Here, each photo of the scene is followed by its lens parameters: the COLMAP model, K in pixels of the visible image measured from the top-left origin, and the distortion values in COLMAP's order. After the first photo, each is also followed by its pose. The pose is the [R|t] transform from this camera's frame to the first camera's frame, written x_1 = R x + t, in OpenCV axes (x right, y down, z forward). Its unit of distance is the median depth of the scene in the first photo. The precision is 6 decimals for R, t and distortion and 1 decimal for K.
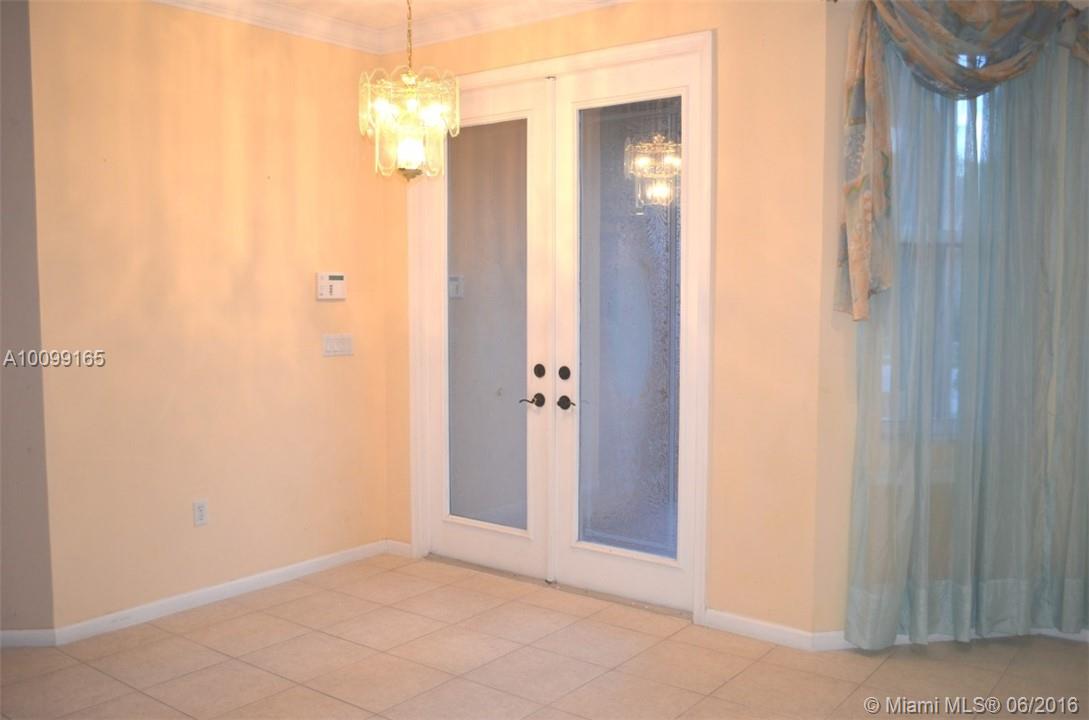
lens RADIAL K [[944.1, 0, 544.5], [0, 944.1, 360.0], [0, 0, 1]] dist [-0.076399, 0.006036]
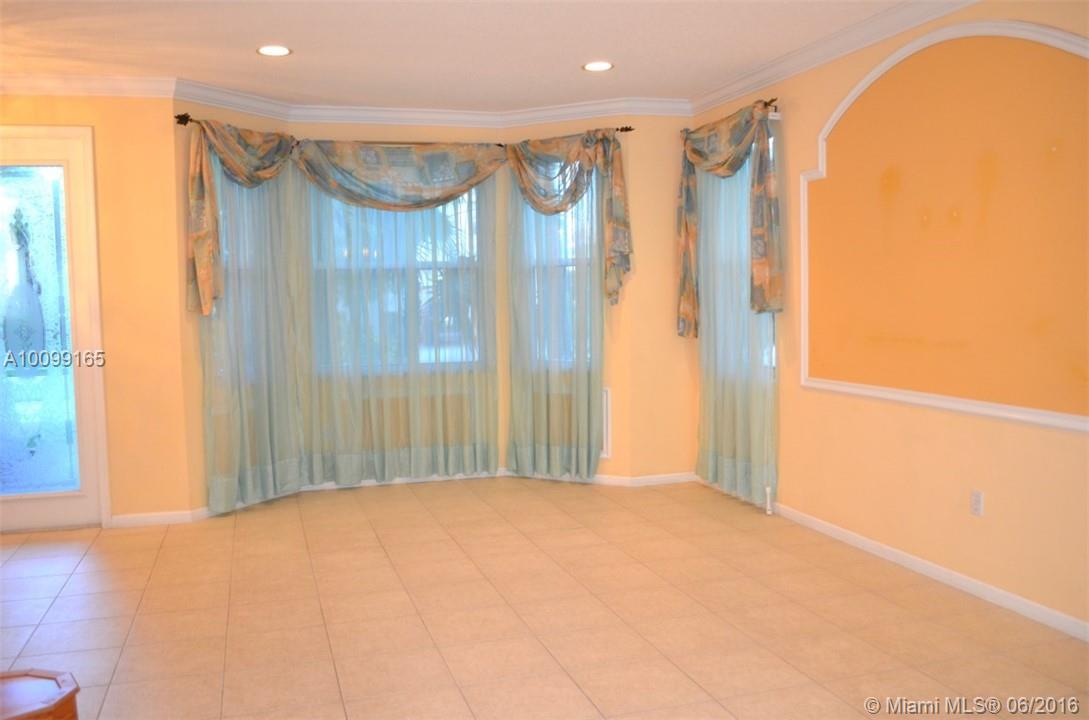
lens RADIAL K [[944.1, 0, 544.5], [0, 944.1, 360.0], [0, 0, 1]] dist [-0.076399, 0.006036]
pose [[0.575823, -0.065409, 0.814954, -0.687774], [0.079970, 0.996521, 0.023477, 0.046618], [-0.813654, 0.051654, 0.579051, -0.464466]]
